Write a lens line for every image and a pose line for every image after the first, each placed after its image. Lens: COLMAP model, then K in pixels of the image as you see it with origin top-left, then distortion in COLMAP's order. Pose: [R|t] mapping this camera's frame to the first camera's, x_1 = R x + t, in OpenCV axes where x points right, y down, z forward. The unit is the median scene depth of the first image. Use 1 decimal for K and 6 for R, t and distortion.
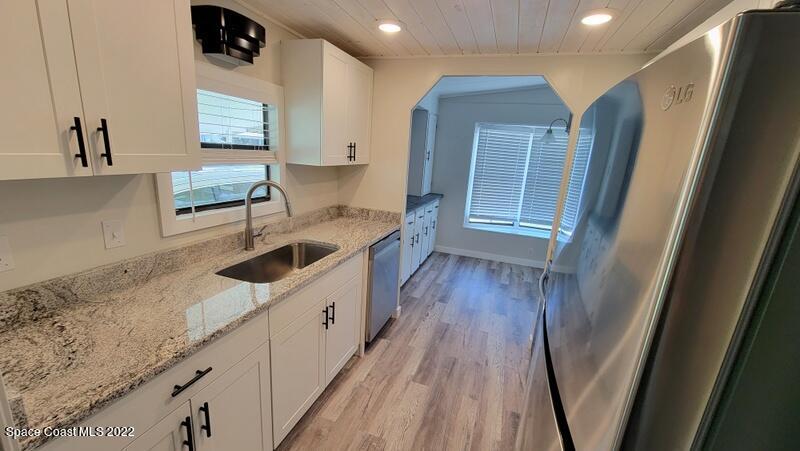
lens RADIAL K [[331.6, 0, 397.4], [0, 331.6, 232.7], [0, 0, 1]] dist [-0.000944, 0.000014]
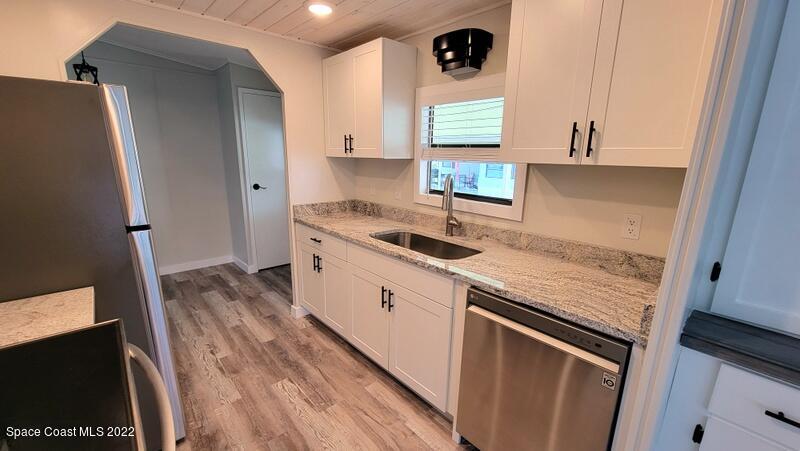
lens RADIAL K [[331.6, 0, 399.1], [0, 331.6, 221.8], [0, 0, 1]] dist [-0.000944, 0.000014]
pose [[-0.479718, 0.147129, -0.864999, 0.633929], [-0.228567, 0.930850, 0.285090, -0.289450], [0.847129, 0.334473, -0.412917, 1.370437]]
